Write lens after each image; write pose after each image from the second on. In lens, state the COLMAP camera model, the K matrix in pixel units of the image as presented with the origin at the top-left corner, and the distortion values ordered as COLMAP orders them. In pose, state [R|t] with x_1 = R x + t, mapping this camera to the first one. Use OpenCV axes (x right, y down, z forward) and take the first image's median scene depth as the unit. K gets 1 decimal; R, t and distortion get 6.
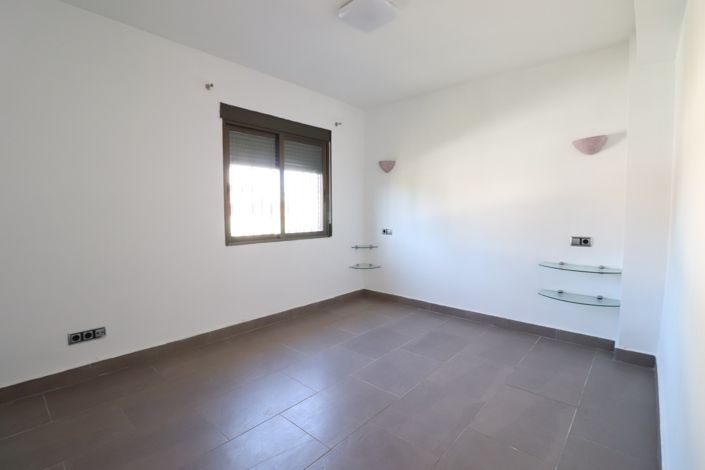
lens RADIAL K [[335.2, 0, 353.0], [0, 335.2, 223.4], [0, 0, 1]] dist [0.000246, -0.012101]
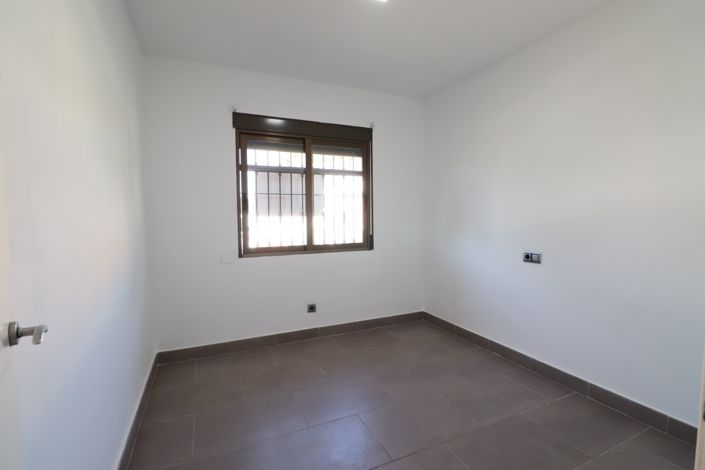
lens RADIAL K [[335.2, 0, 353.0], [0, 335.2, 223.4], [0, 0, 1]] dist [0.000246, -0.012101]
pose [[0.913299, -0.003549, -0.407274, 0.275644], [-0.004145, 0.999829, -0.018006, -0.013643], [0.407268, 0.018133, 0.913129, 0.206588]]
